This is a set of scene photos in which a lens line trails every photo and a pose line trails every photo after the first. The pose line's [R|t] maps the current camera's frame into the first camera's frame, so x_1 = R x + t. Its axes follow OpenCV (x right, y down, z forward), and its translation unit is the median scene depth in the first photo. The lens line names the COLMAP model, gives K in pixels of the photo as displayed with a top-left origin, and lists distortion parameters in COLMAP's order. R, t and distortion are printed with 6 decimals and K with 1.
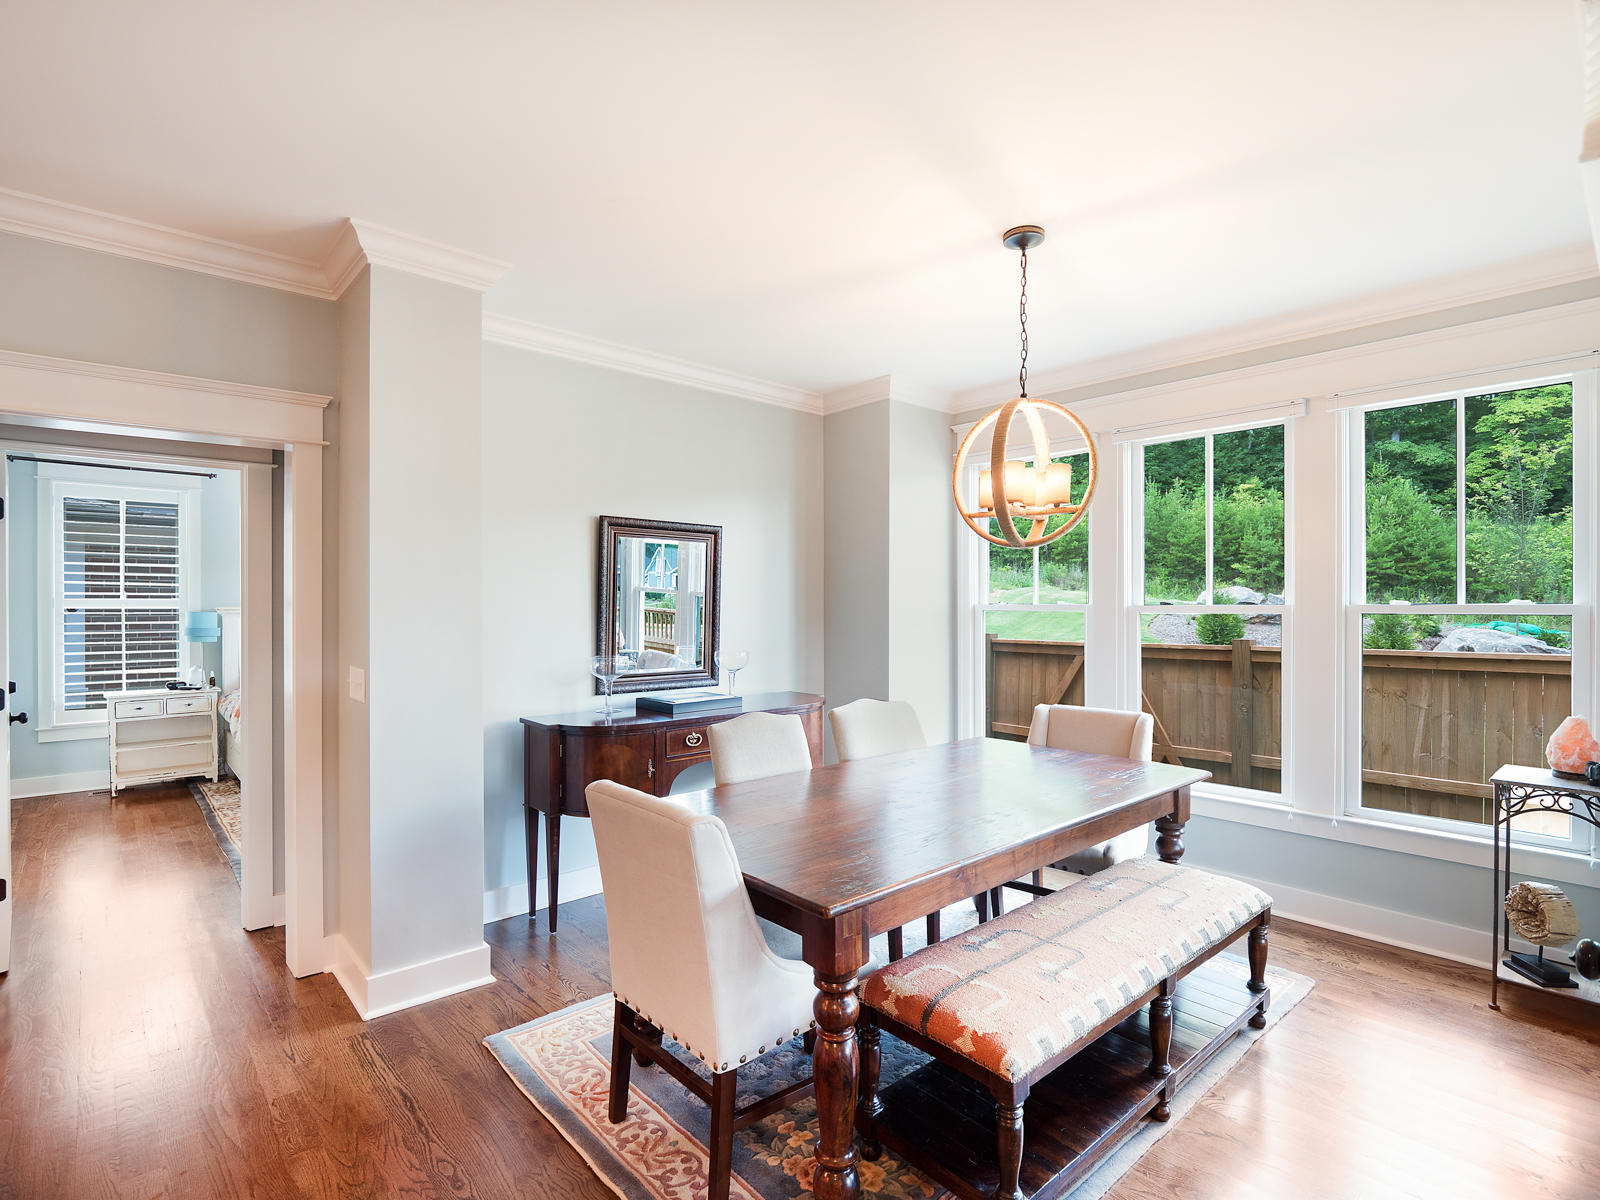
lens RADIAL K [[795.4, 0, 783.6], [0, 795.4, 604.5], [0, 0, 1]] dist [0.000841, -0.013003]
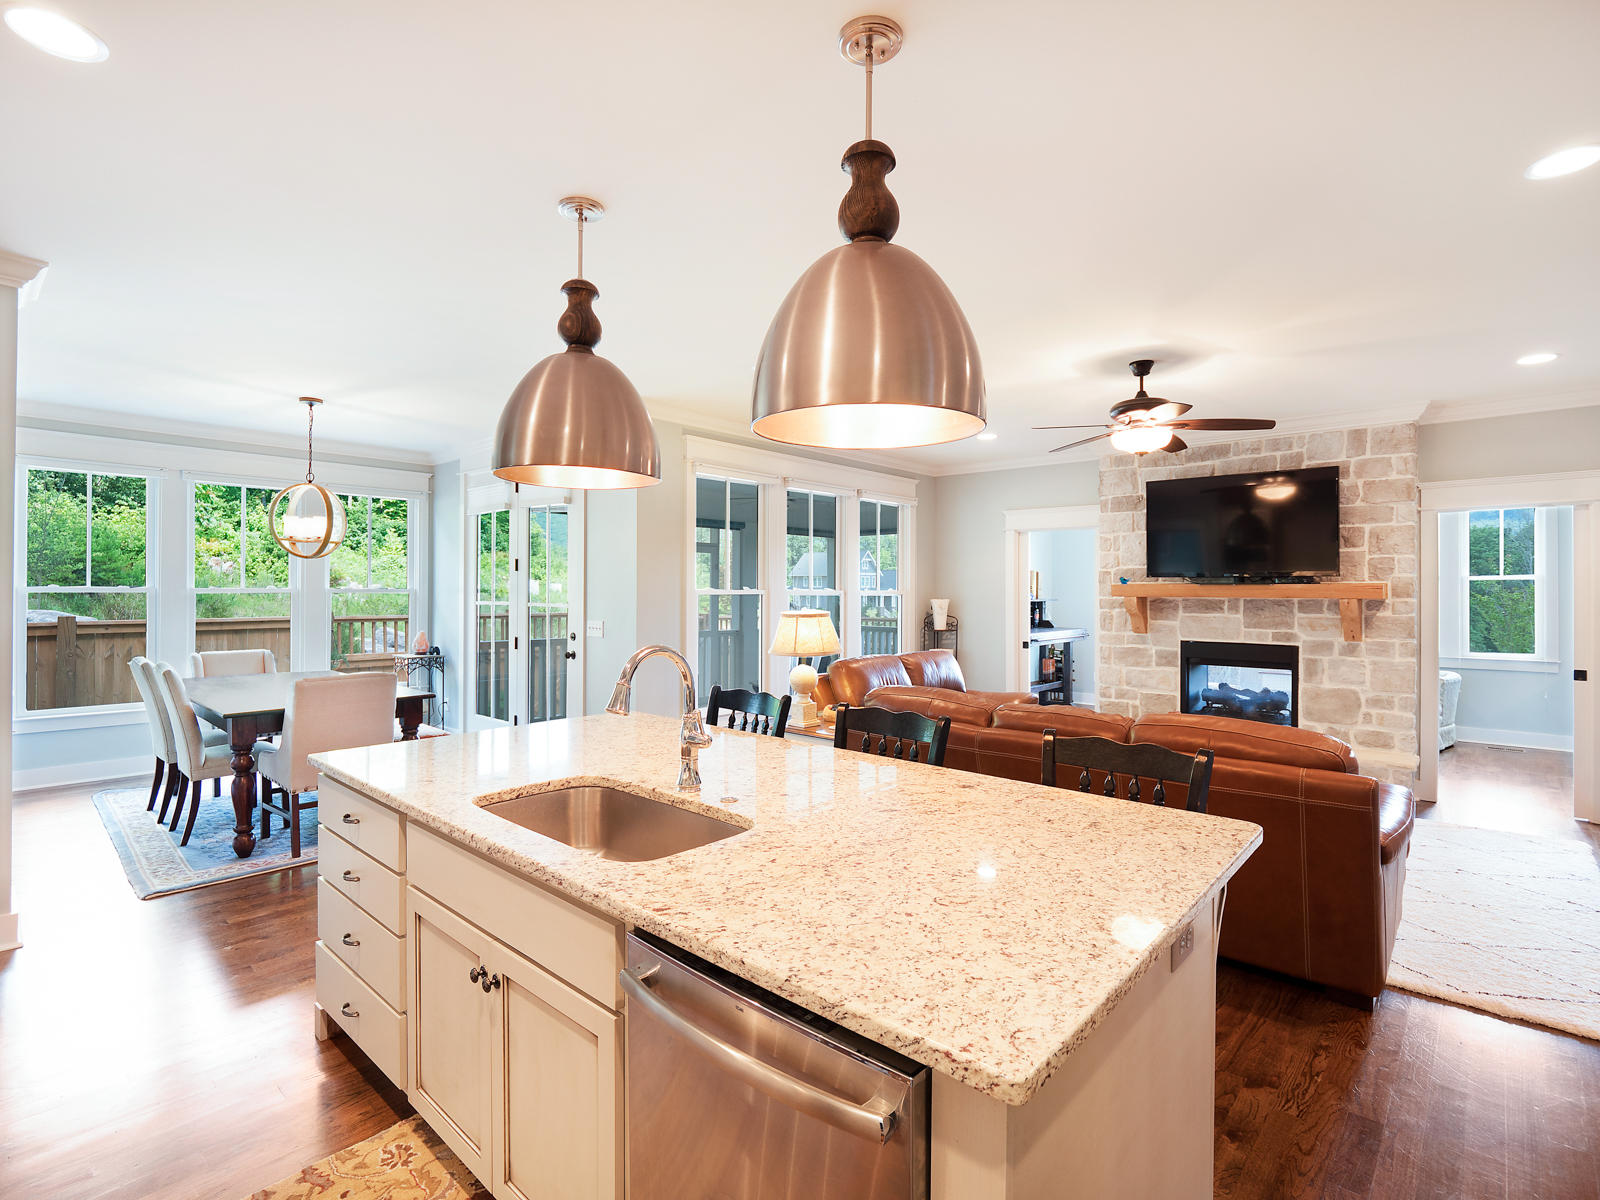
lens RADIAL K [[779.0, 0, 797.7], [0, 779.0, 588.6], [0, 0, 1]] dist [-0.019535, -0.001268]
pose [[-0.115337, 0.003885, 0.993319, -0.809235], [-0.000592, 0.999992, -0.003979, 0.002618], [-0.993326, -0.001047, -0.115334, -0.000464]]
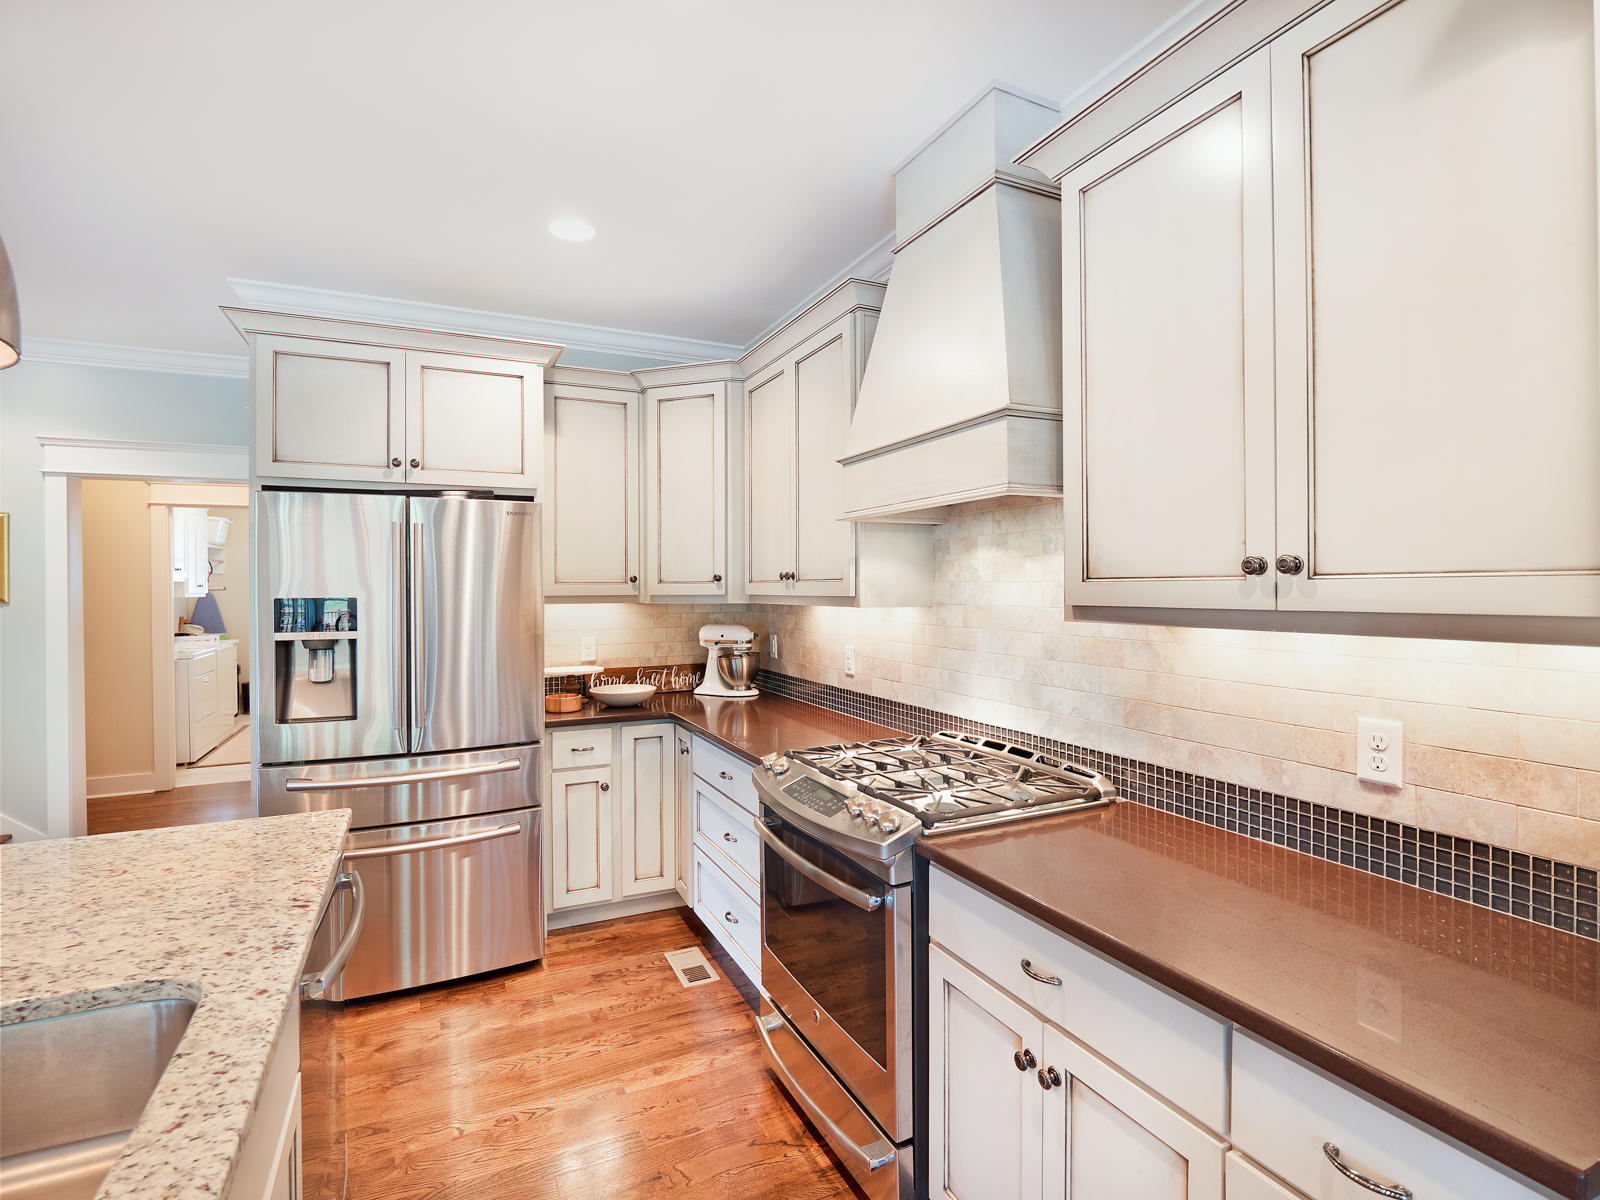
lens RADIAL K [[777.2, 0, 802.7], [0, 777.2, 587.6], [0, 0, 1]] dist [-0.005329, -0.008530]
pose [[-0.266091, 0.002904, -0.963944, -0.415716], [0.005107, 0.999986, 0.001603, 0.000644], [0.963934, -0.004496, -0.266102, 0.208994]]
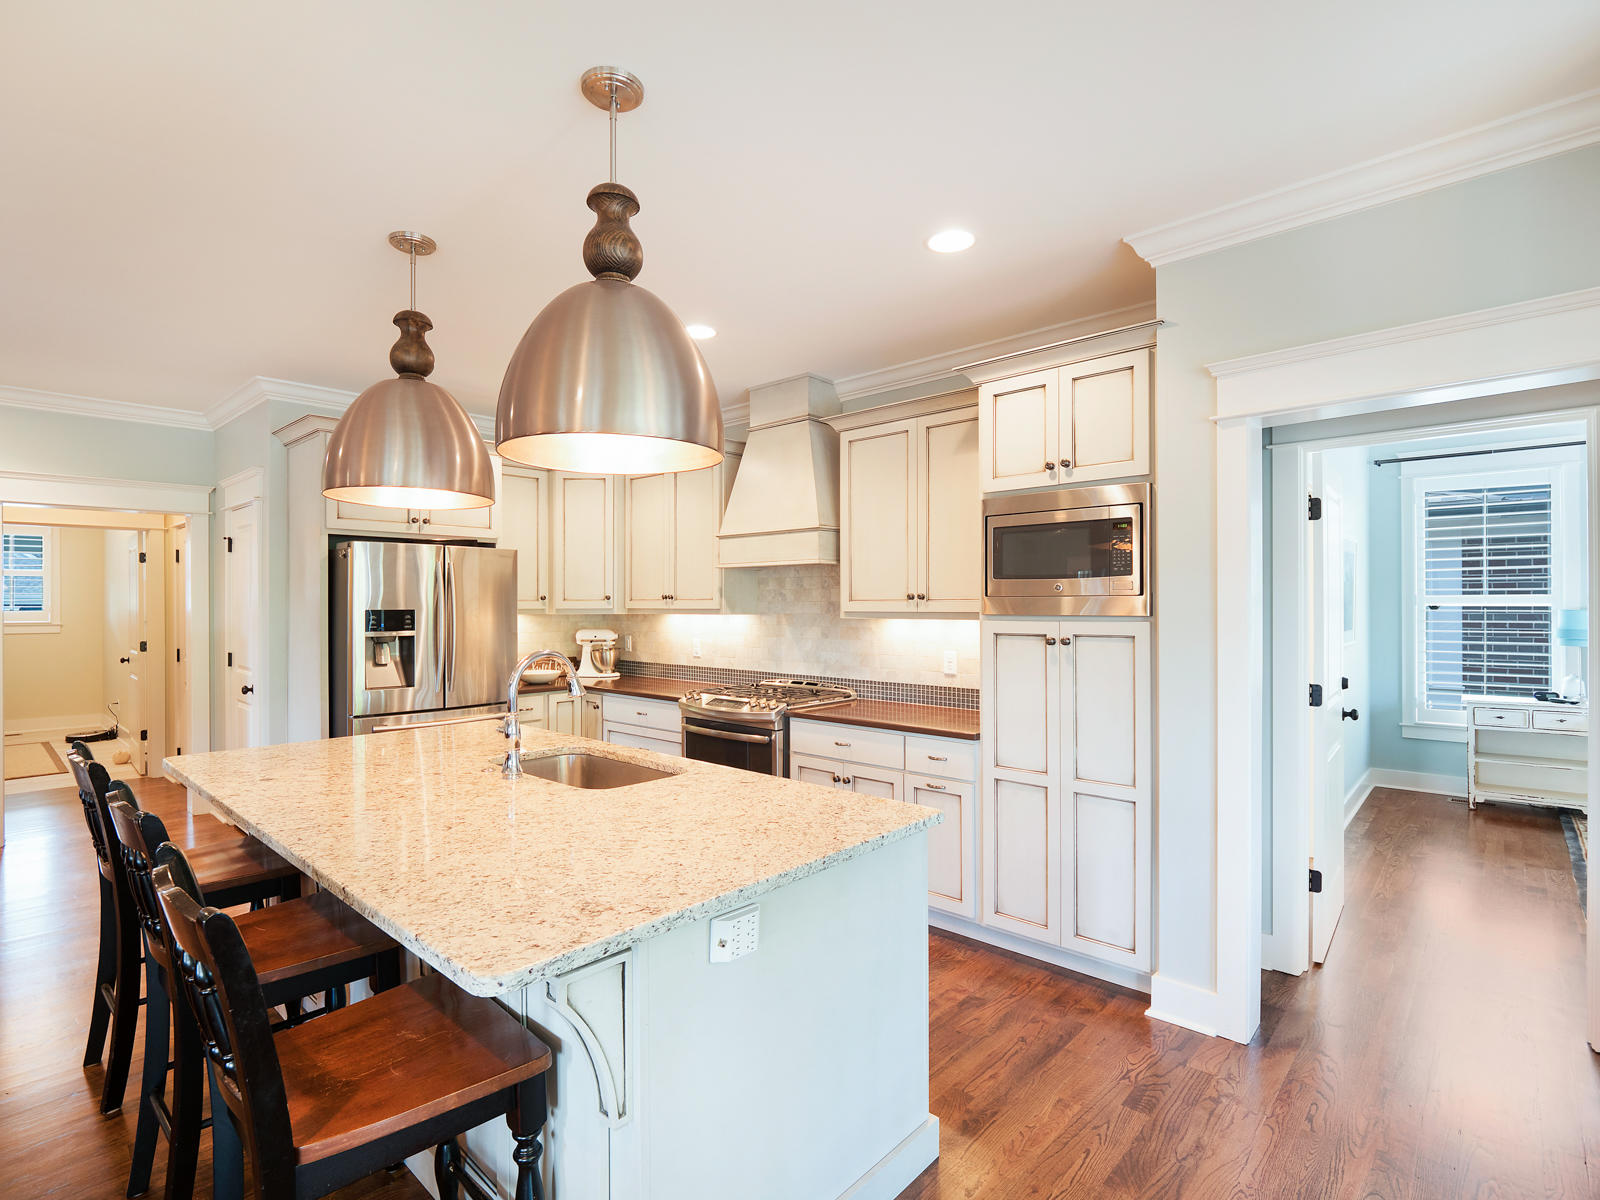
lens RADIAL K [[781.6, 0, 801.2], [0, 781.6, 603.4], [0, 0, 1]] dist [0.004241, -0.018470]
pose [[0.117950, 0.001422, -0.993019, -0.036980], [0.001480, 0.999998, 0.001608, -0.000174], [0.993018, -0.001659, 0.117948, 0.109277]]
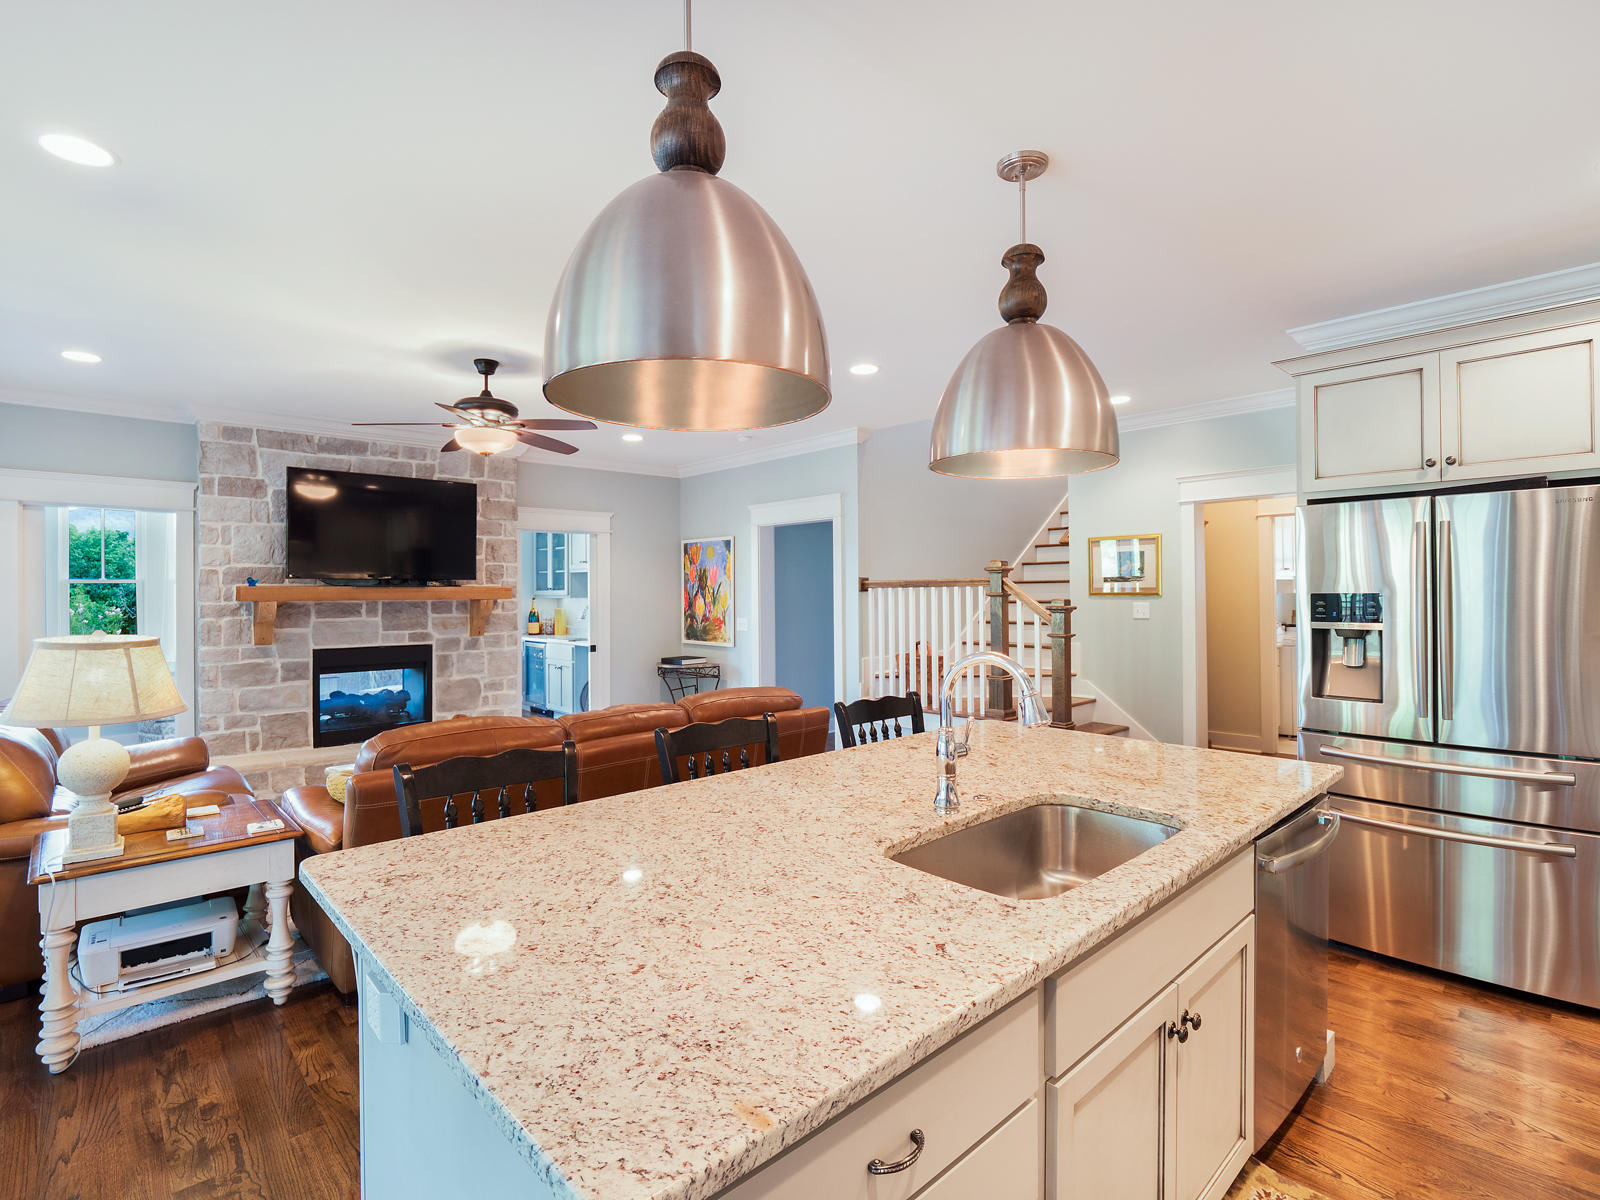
lens RADIAL K [[777.2, 0, 802.7], [0, 777.2, 587.6], [0, 0, 1]] dist [-0.005329, -0.008530]
pose [[-0.999364, 0.007500, -0.034860, -0.391389], [0.007627, 0.999965, -0.003508, 0.001299], [0.034832, -0.003771, -0.999386, 0.320744]]
